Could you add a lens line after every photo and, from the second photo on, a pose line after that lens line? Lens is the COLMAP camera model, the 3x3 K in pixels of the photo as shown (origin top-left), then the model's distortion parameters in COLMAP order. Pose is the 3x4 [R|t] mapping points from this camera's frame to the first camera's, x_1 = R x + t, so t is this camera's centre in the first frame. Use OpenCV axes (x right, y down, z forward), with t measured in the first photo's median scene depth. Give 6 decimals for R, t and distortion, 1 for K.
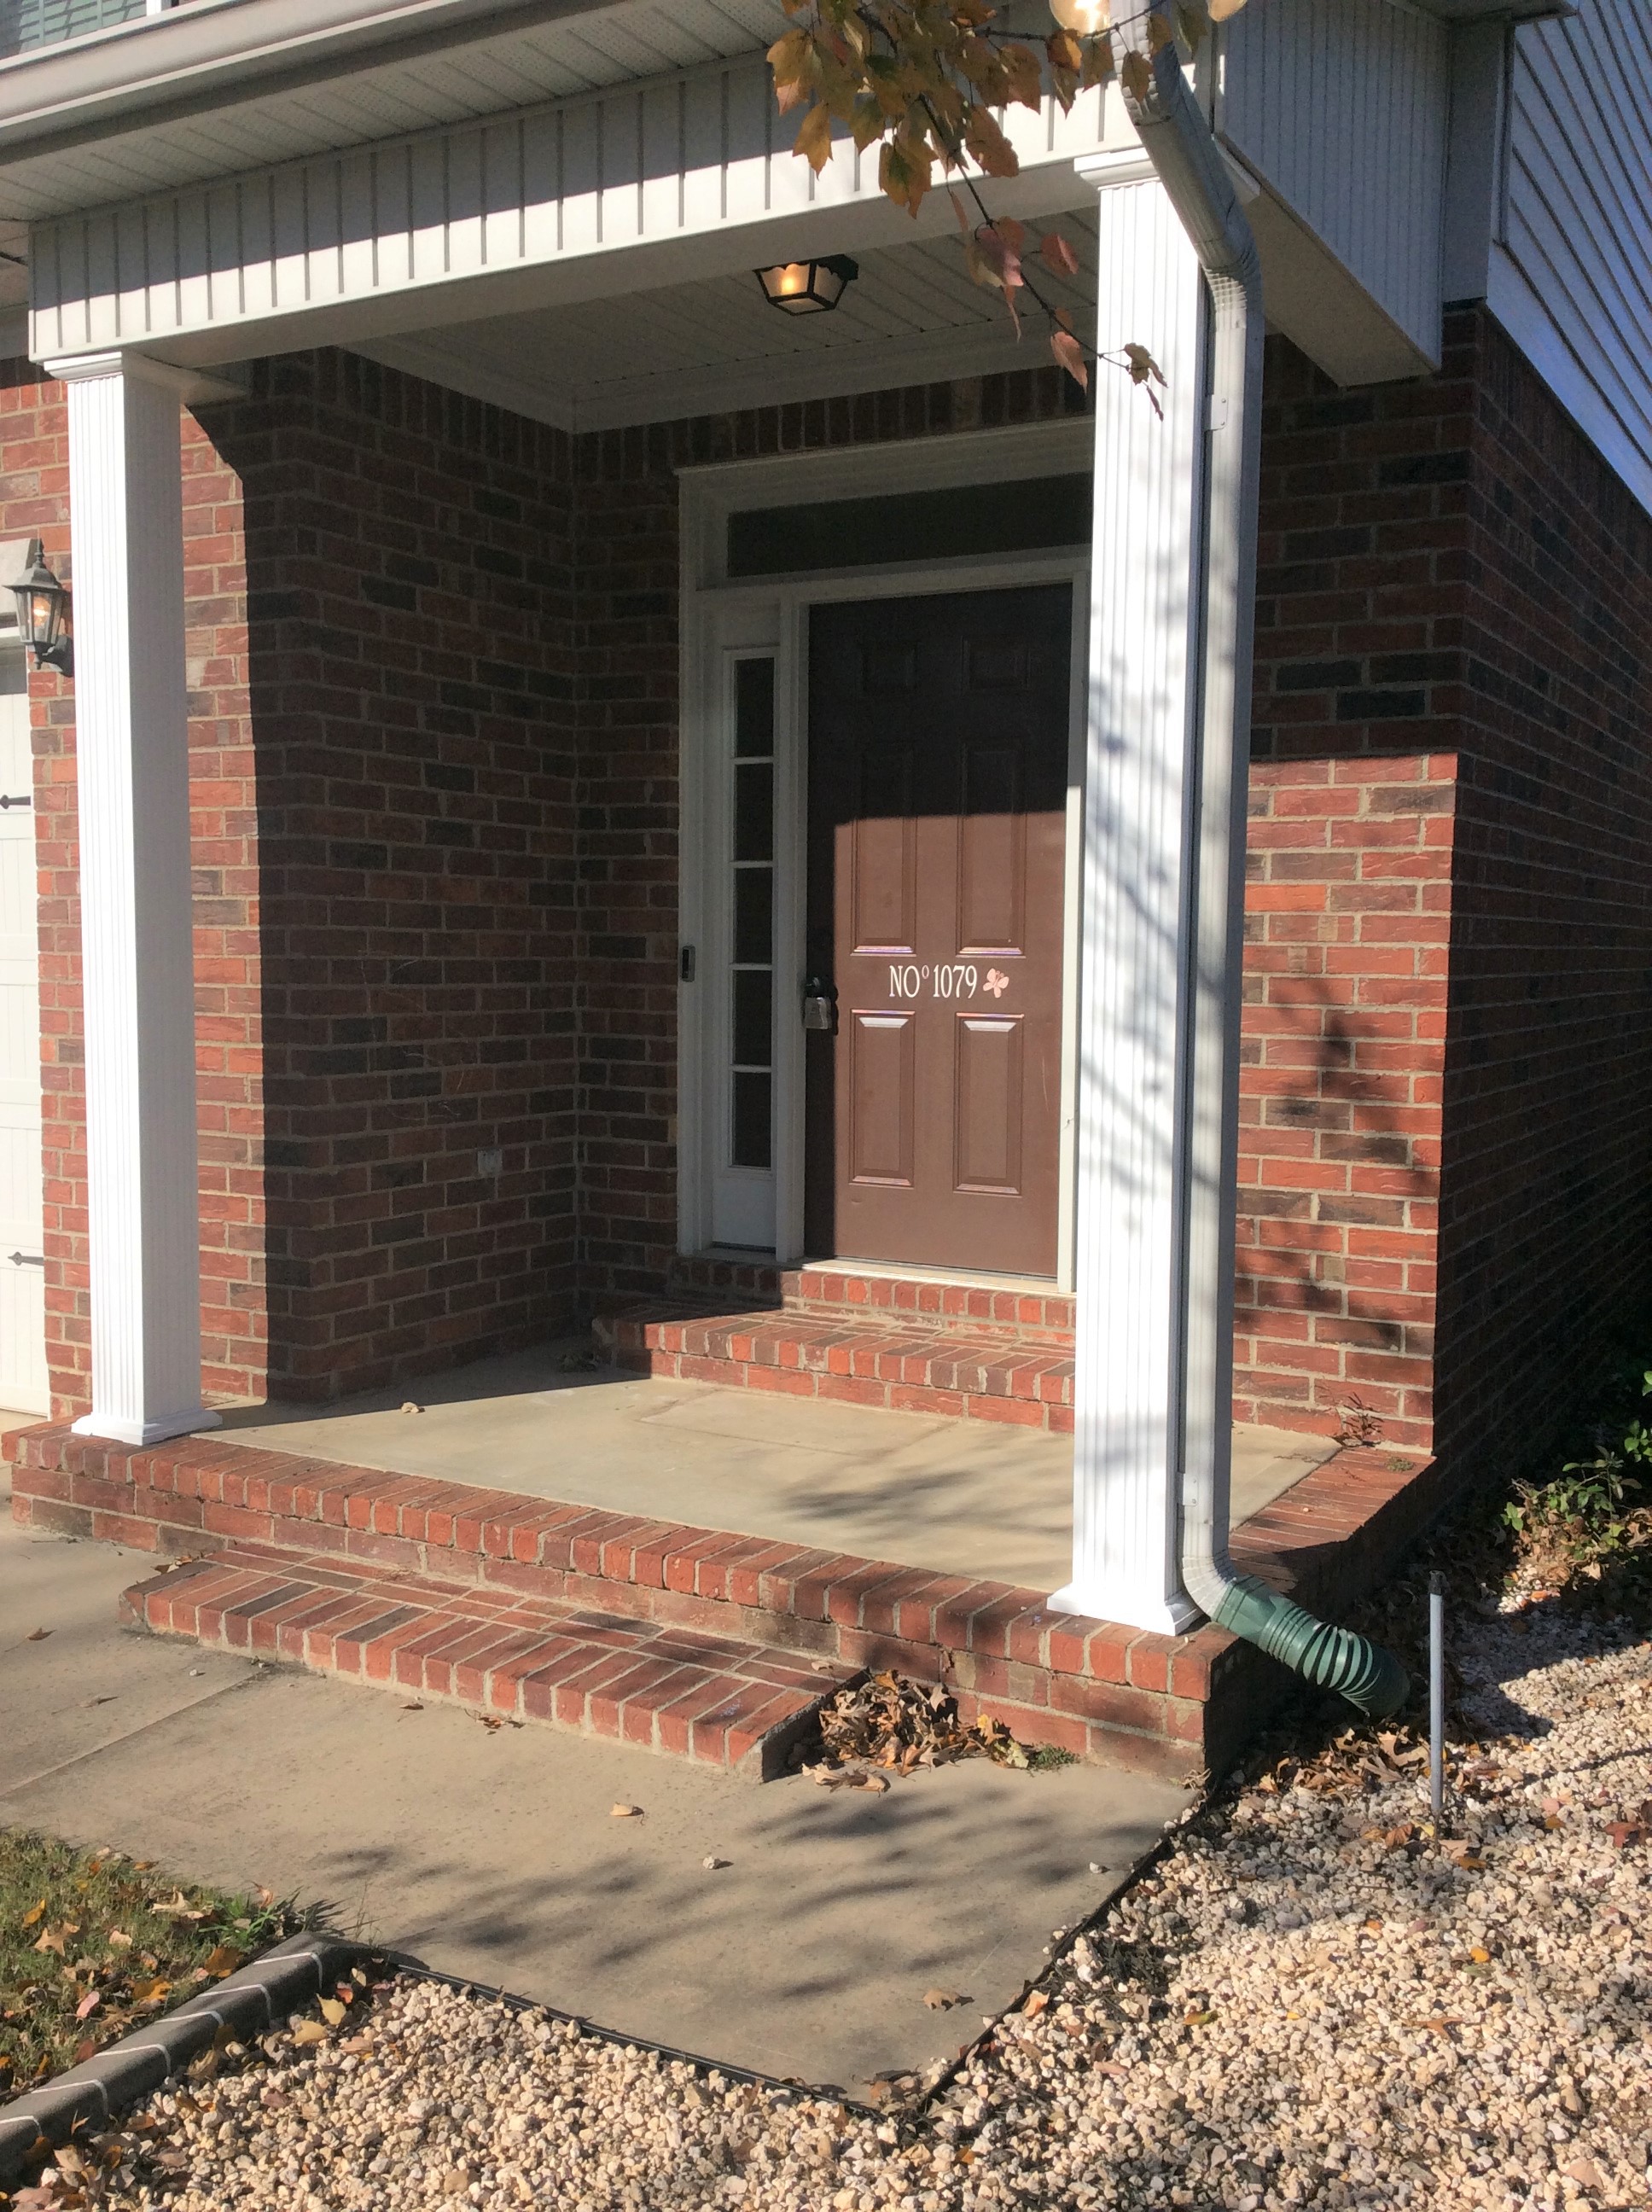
lens RADIAL K [[2007.5, 0, 826.0], [0, 2007.5, 1106.0], [0, 0, 1]] dist [0.104748, -0.197090]
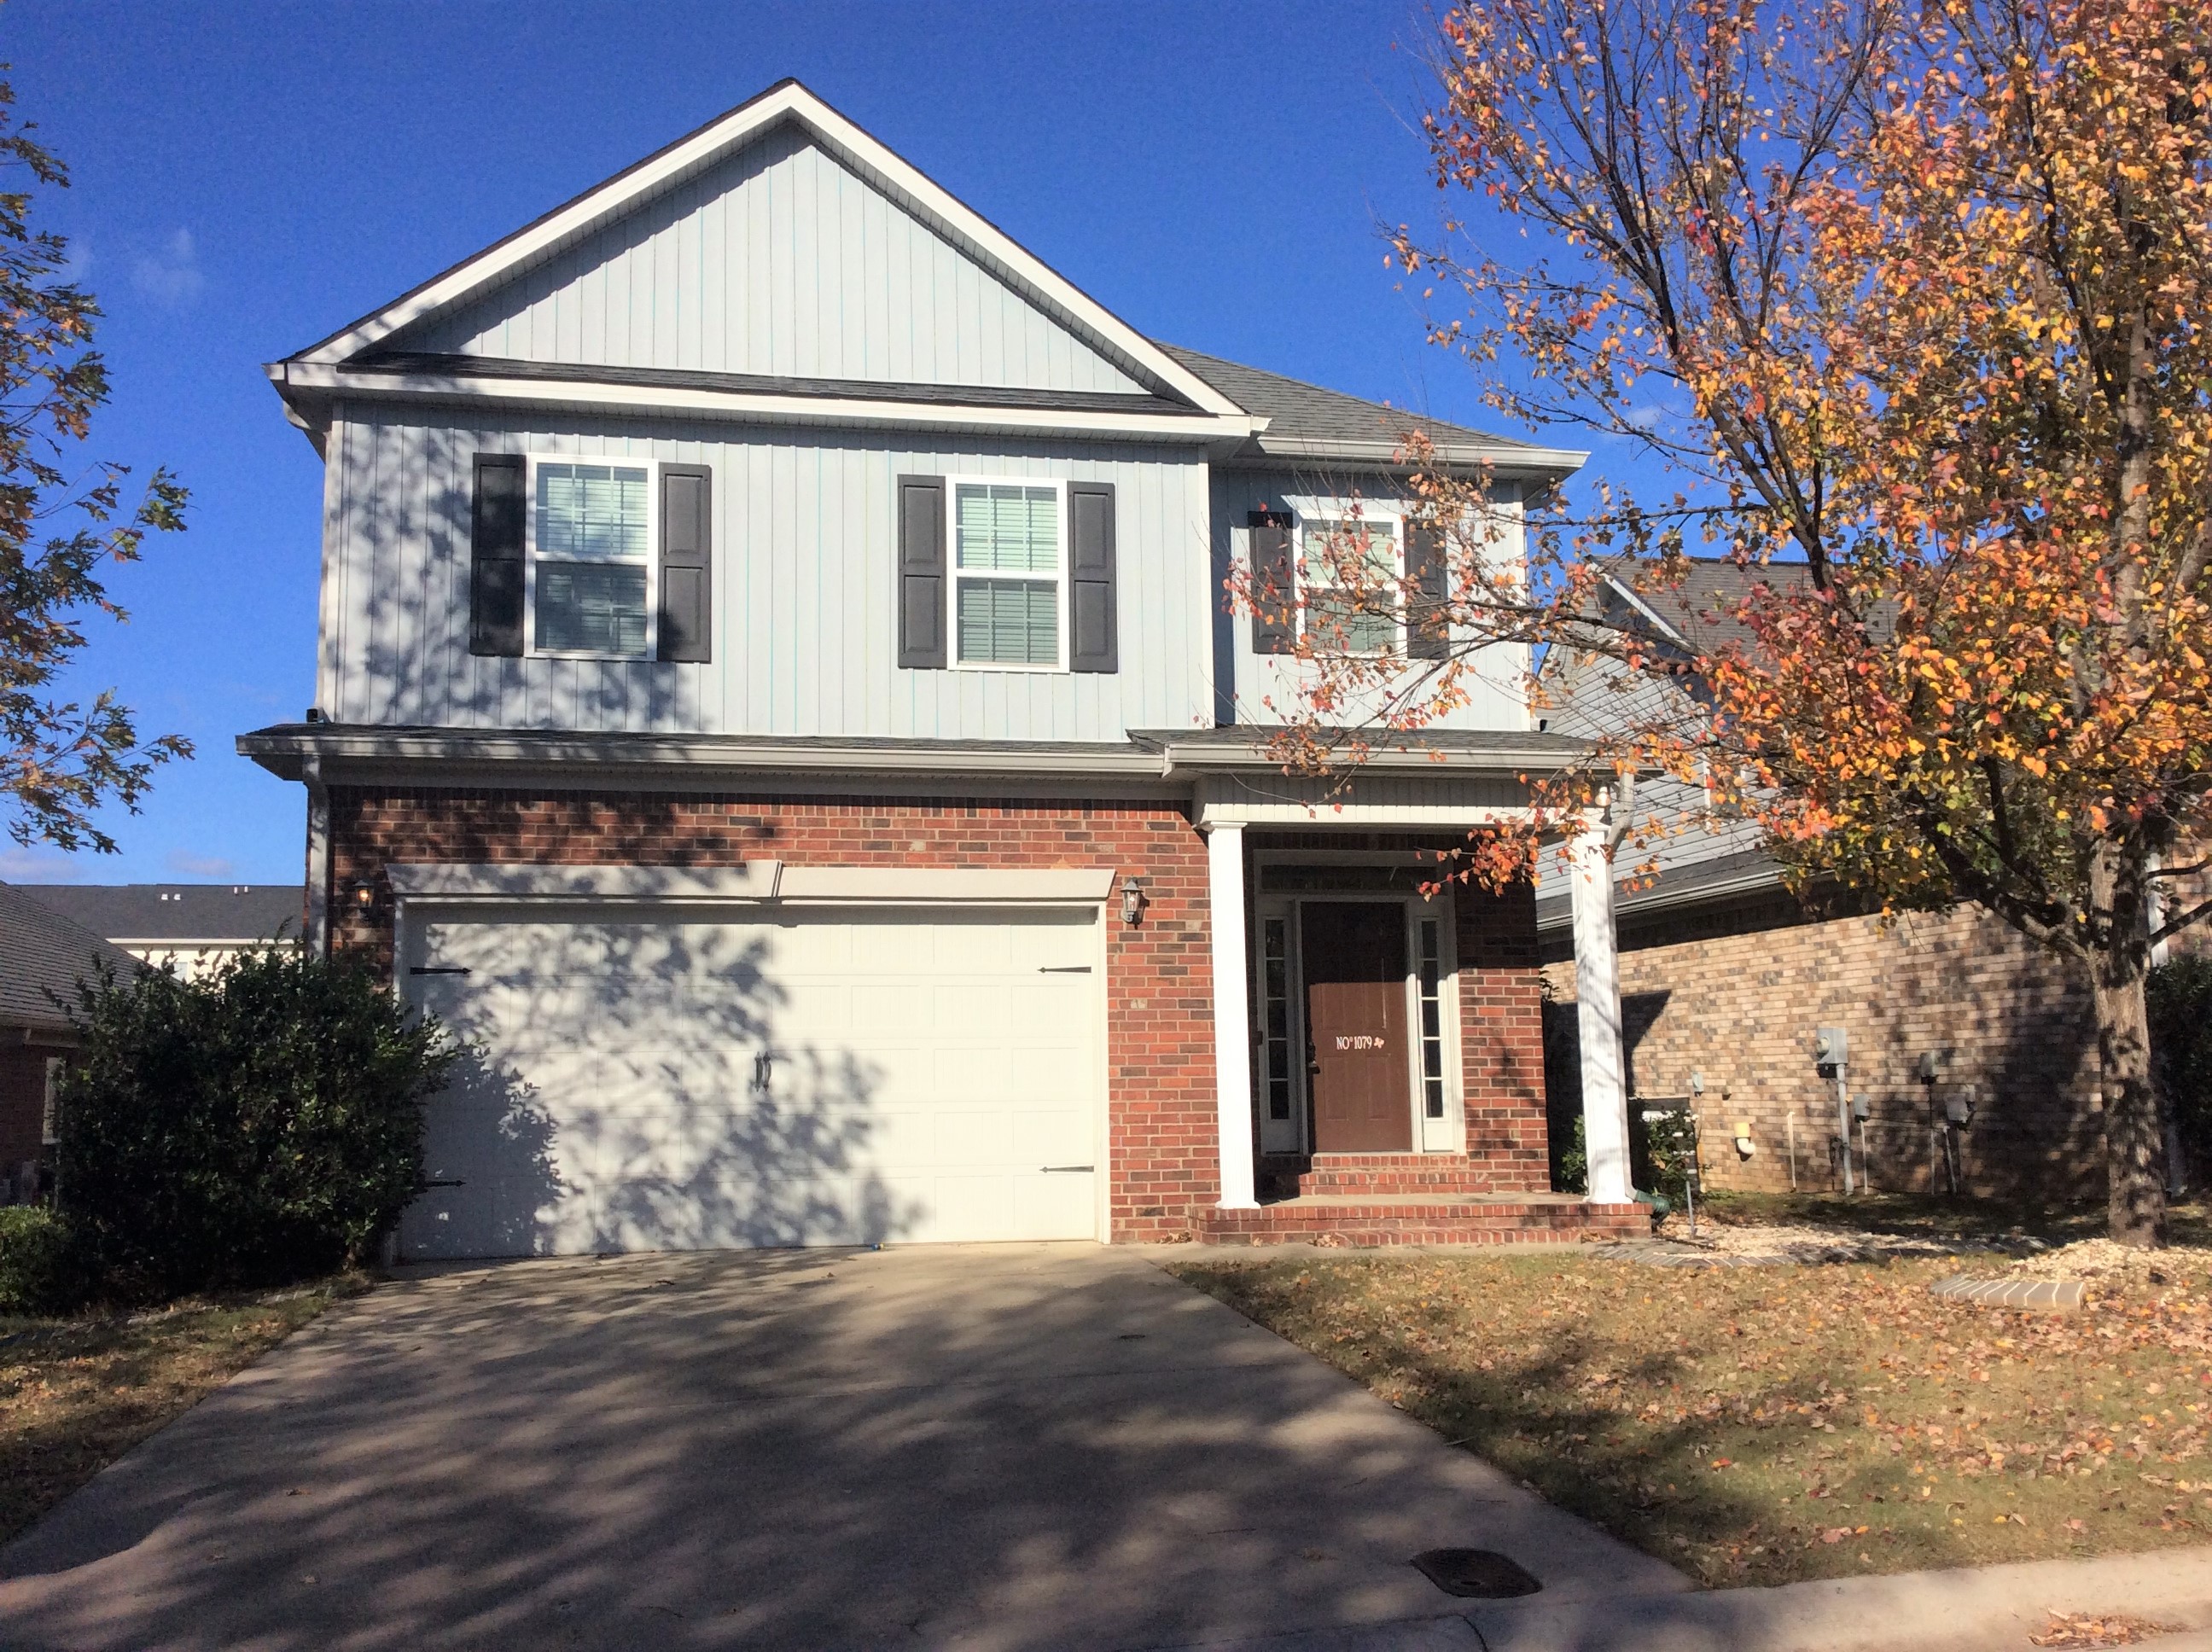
lens RADIAL K [[2007.5, 0, 1106.0], [0, 2007.5, 826.0], [0, 0, 1]] dist [0.104748, -0.197090]
pose [[0.767664, 0.064599, 0.637589, -2.202484], [0.075143, 0.978970, -0.189660, 0.158061], [-0.636432, 0.193506, 0.746666, -0.970673]]
